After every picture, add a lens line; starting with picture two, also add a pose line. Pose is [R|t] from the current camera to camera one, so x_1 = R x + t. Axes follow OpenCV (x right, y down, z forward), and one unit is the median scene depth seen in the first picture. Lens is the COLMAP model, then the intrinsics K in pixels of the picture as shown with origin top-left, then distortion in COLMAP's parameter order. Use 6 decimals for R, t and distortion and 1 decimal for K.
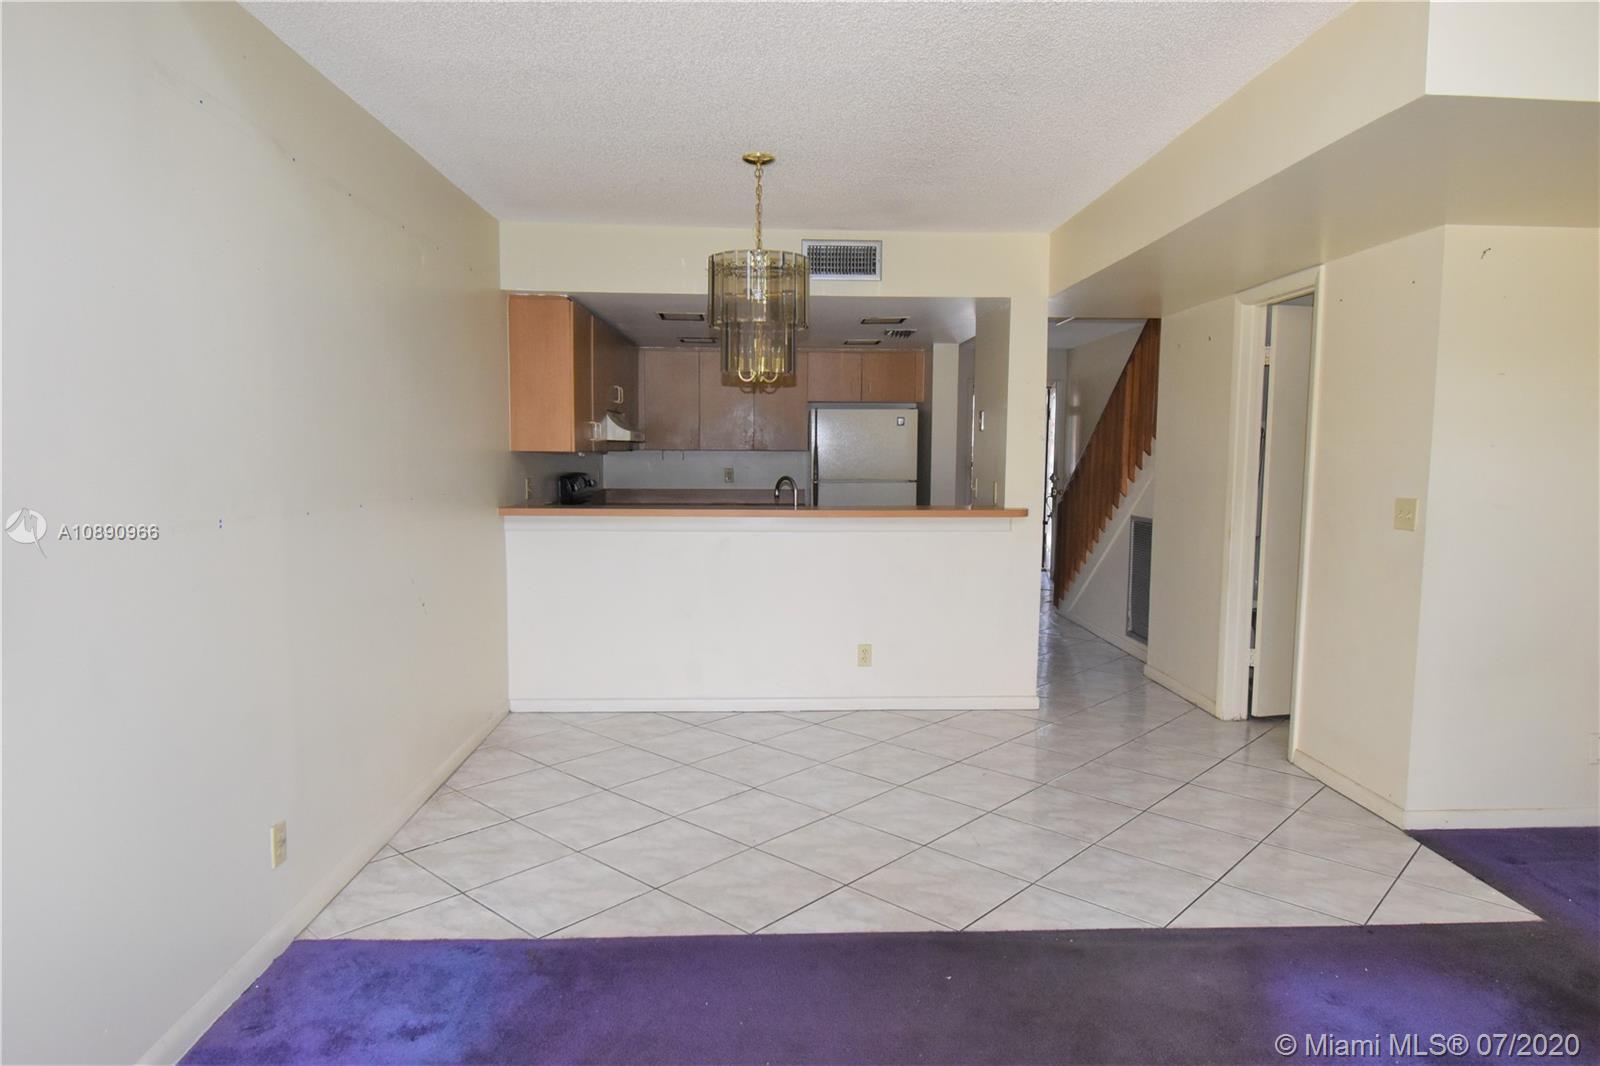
lens RADIAL K [[970.3, 0, 800.0], [0, 970.3, 533.0], [0, 0, 1]] dist [0.002643, -0.002445]
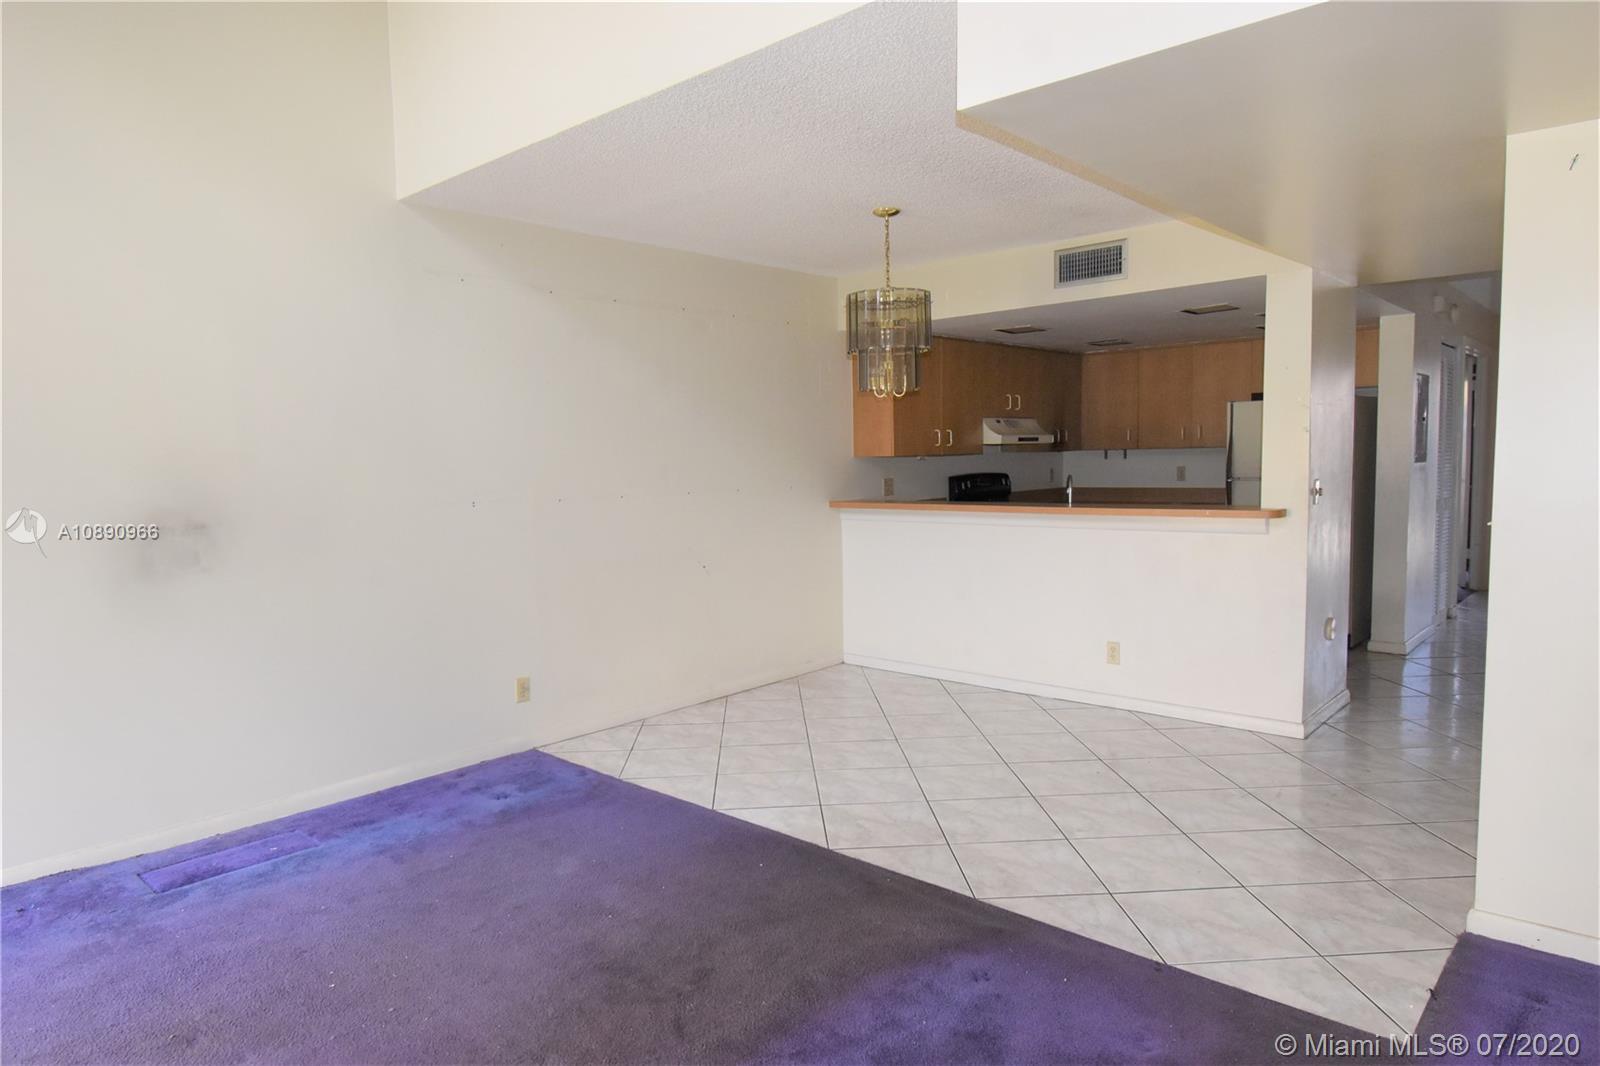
lens RADIAL K [[970.3, 0, 800.0], [0, 970.3, 533.0], [0, 0, 1]] dist [0.002643, -0.002445]
pose [[0.709462, 0.033551, -0.703945, 0.570667], [-0.033332, 0.999346, 0.014038, -0.001146], [0.703955, 0.013504, 0.710116, 0.060643]]
